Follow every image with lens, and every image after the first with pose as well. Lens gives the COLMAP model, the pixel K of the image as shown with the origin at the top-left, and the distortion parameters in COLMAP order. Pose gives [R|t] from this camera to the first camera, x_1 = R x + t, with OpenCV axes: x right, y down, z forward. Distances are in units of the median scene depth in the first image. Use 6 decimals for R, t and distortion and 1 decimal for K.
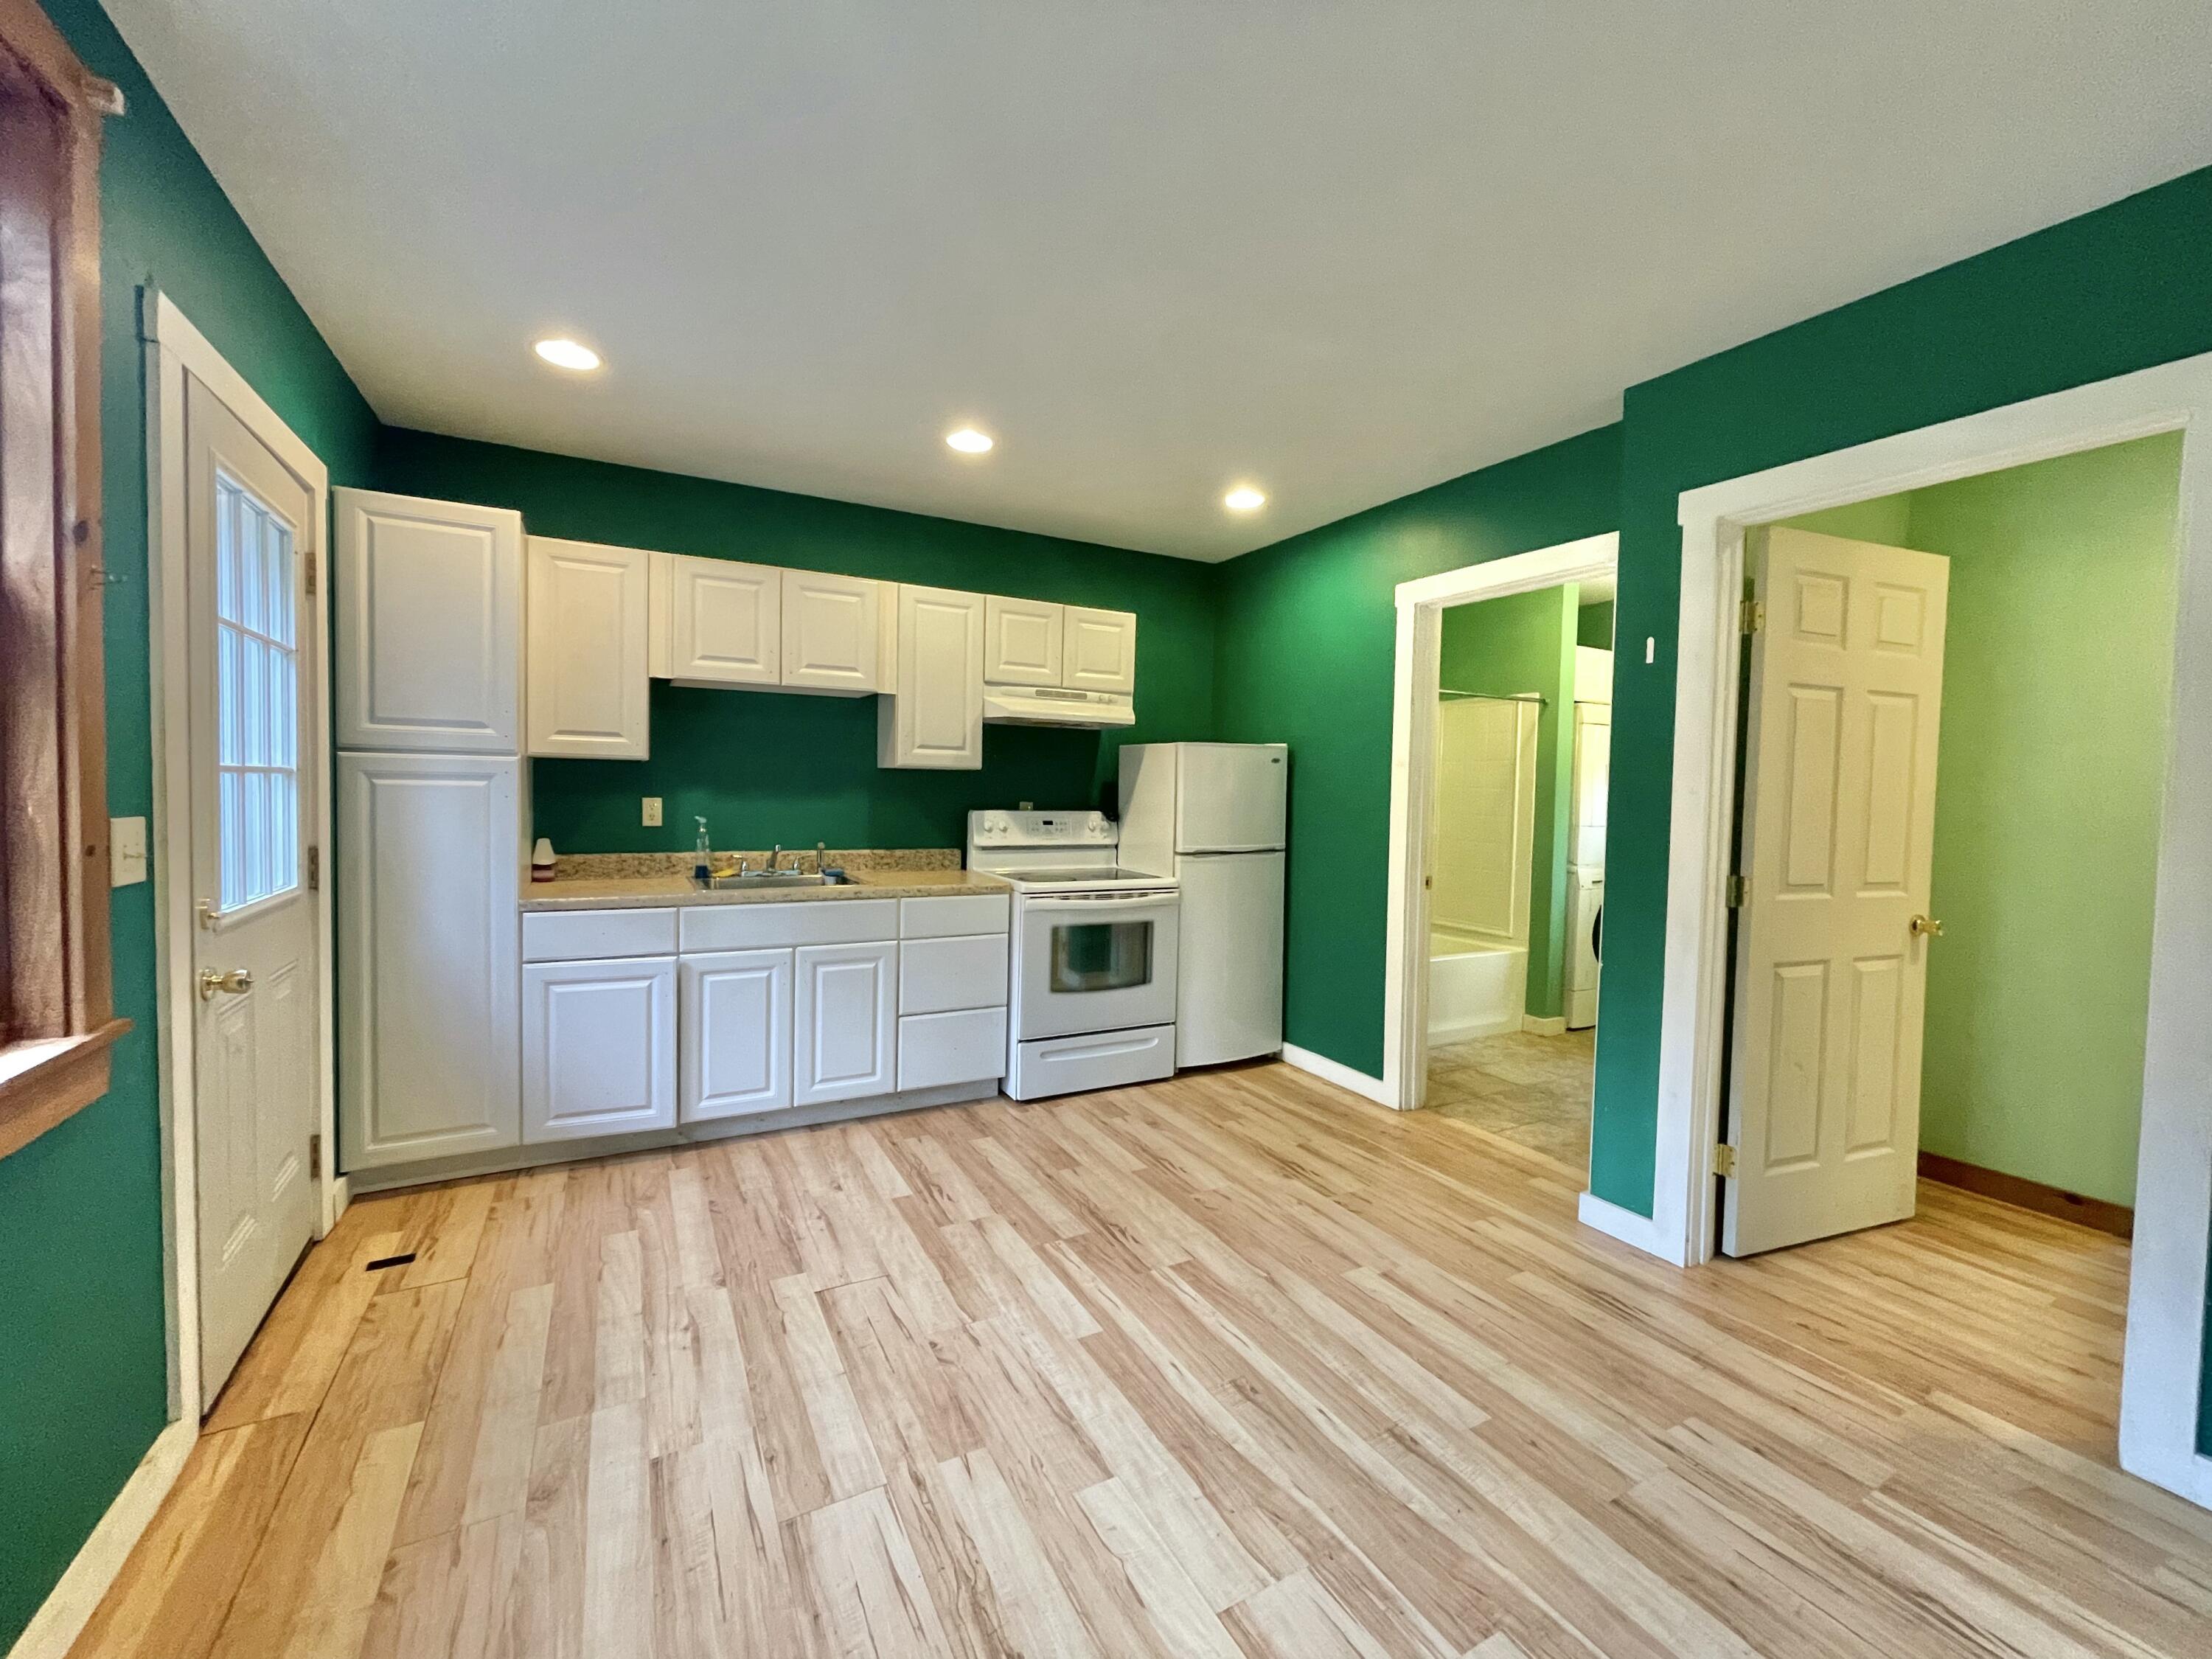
lens RADIAL K [[895.8, 0, 1096.6], [0, 895.8, 821.6], [0, 0, 1]] dist [-0.007585, -0.000554]
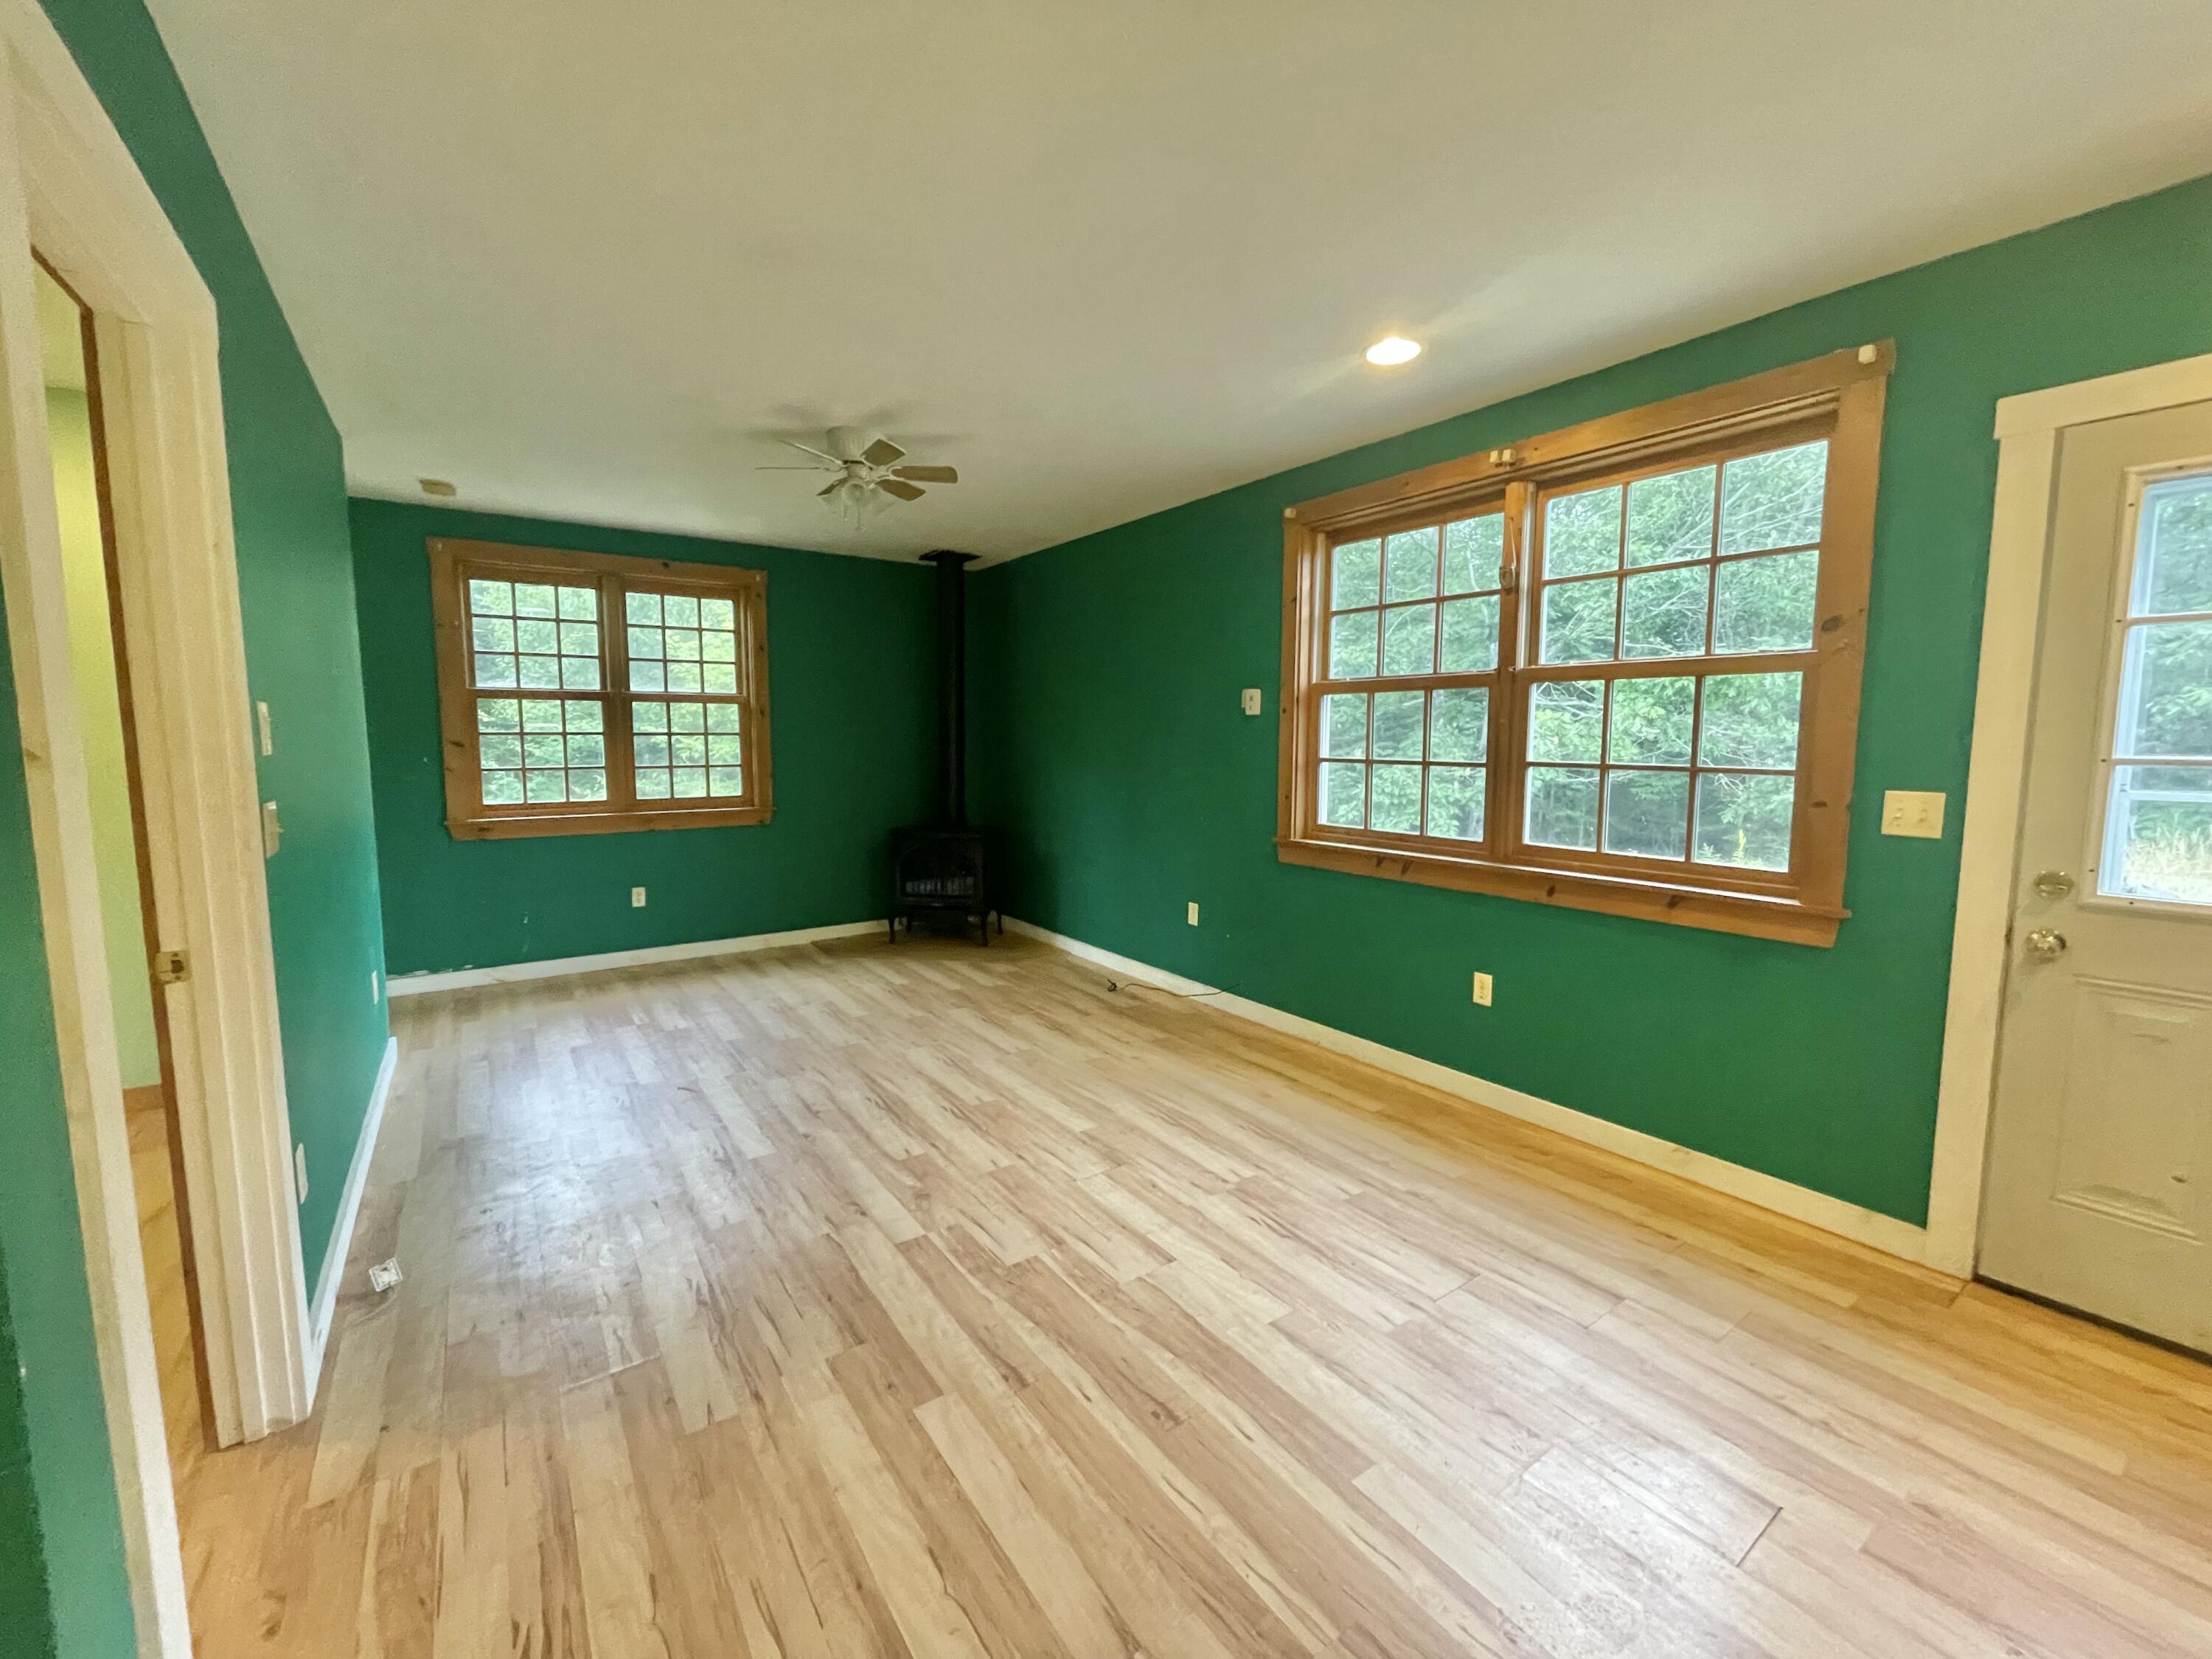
lens RADIAL K [[895.8, 0, 1111.3], [0, 895.8, 827.8], [0, 0, 1]] dist [-0.007585, -0.000554]
pose [[-0.991568, -0.003828, -0.129527, 0.372957], [-0.021731, 0.990320, 0.137089, -0.098338], [0.127749, 0.138748, -0.982054, 1.969803]]
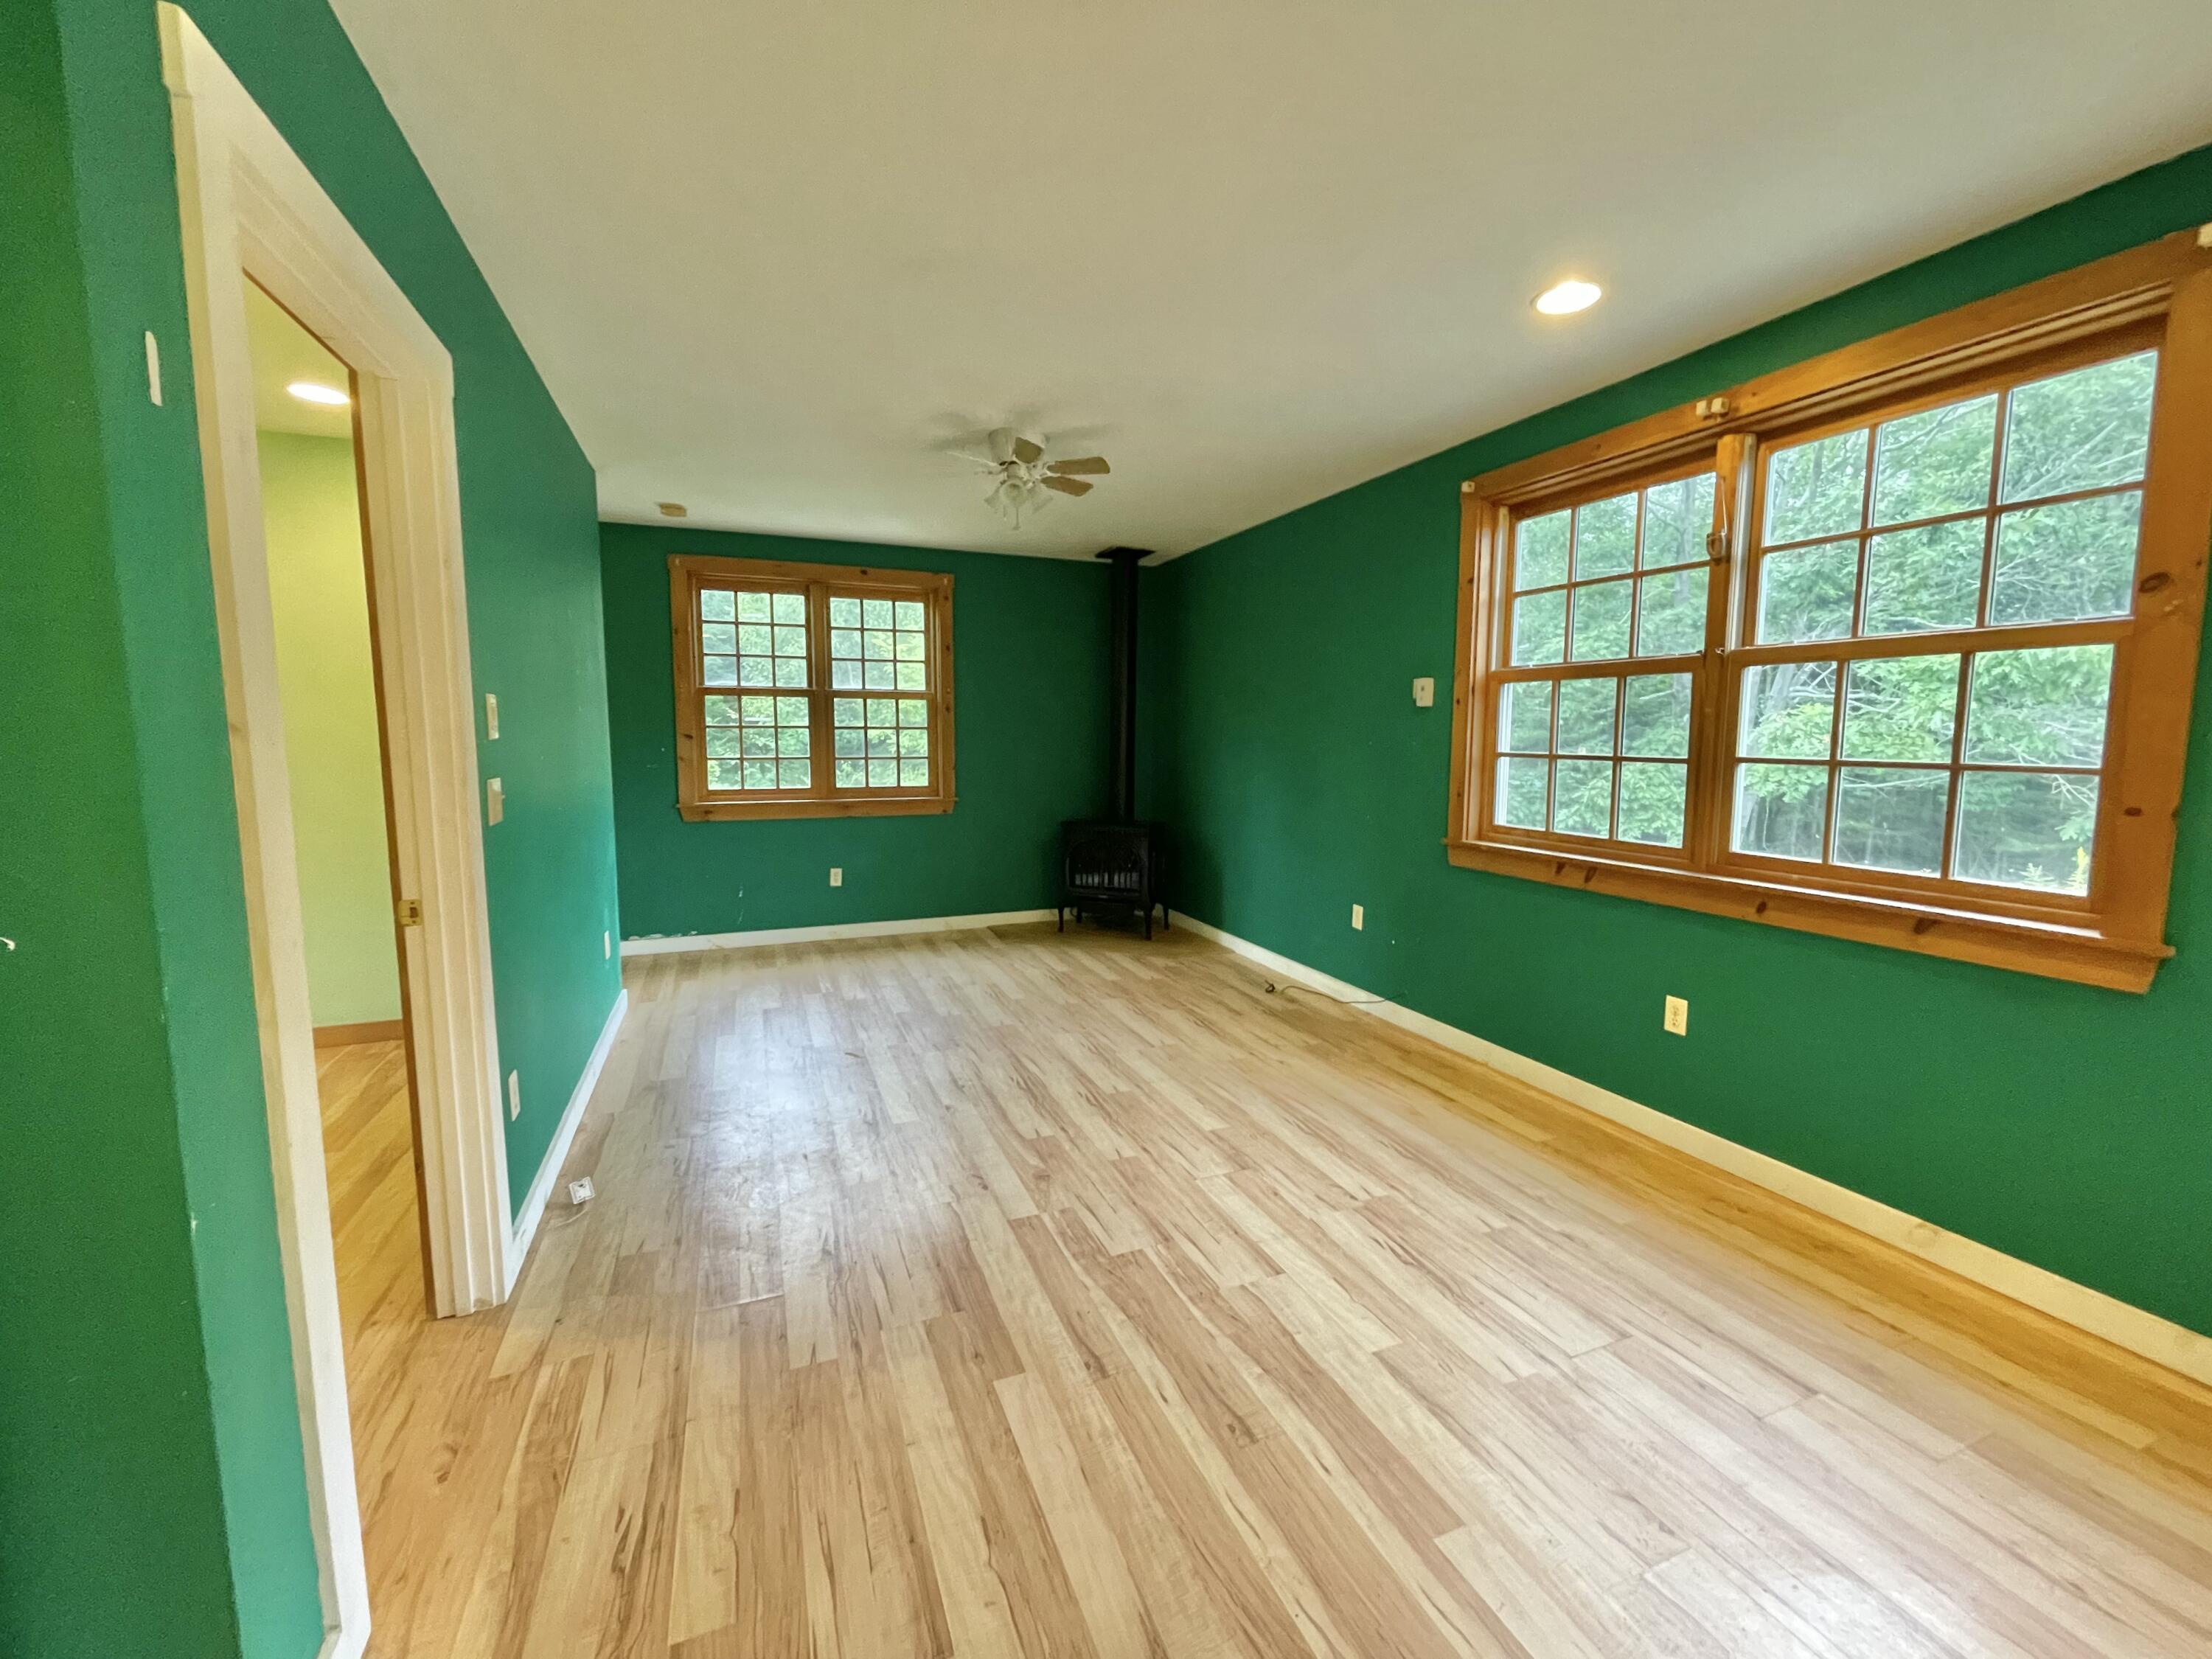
lens RADIAL K [[895.8, 0, 1105.8], [0, 895.8, 826.6], [0, 0, 1]] dist [-0.007585, -0.000554]
pose [[-0.994400, -0.029392, 0.101515, 0.247551], [-0.014775, 0.989778, 0.141846, -0.085838], [-0.104646, 0.139552, -0.984670, 1.953986]]
